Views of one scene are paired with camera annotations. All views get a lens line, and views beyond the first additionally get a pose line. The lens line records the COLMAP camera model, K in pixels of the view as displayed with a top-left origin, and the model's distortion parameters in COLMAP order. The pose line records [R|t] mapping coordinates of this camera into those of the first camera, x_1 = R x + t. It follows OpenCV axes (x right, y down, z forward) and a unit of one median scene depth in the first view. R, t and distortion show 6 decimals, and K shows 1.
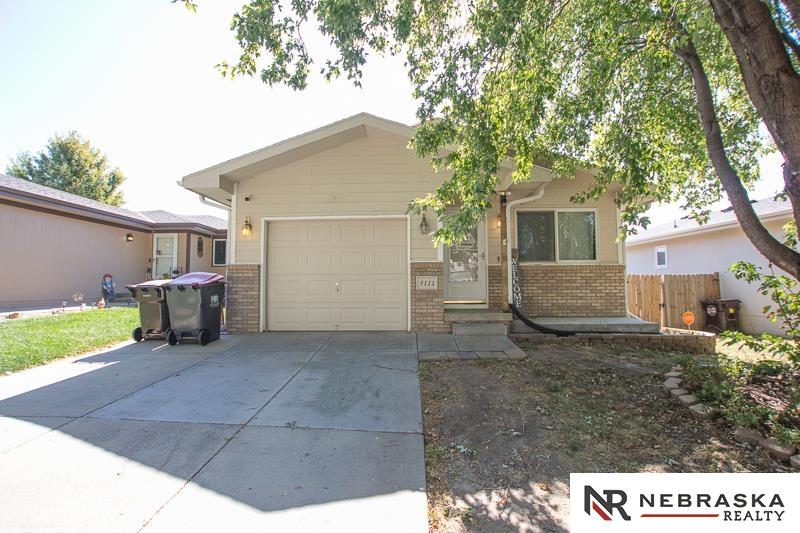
lens RADIAL K [[370.8, 0, 401.2], [0, 370.8, 265.9], [0, 0, 1]] dist [-0.032056, 0.004539]
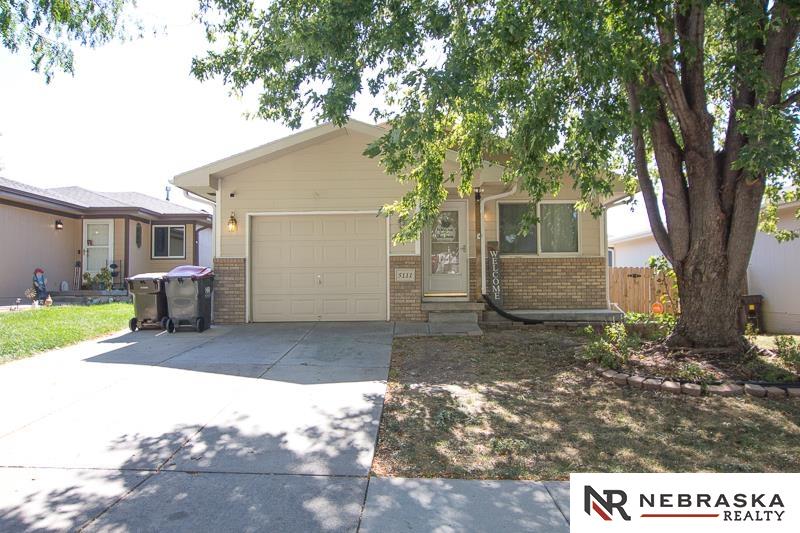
lens RADIAL K [[738.8, 0, 400.0], [0, 738.8, 266.5], [0, 0, 1]] dist [0.003683, 0.000974]
pose [[0.999996, -0.002934, 0.000219, 0.054269], [0.002930, 0.999891, 0.014437, -0.009058], [-0.000261, -0.014436, 0.999896, -1.104521]]
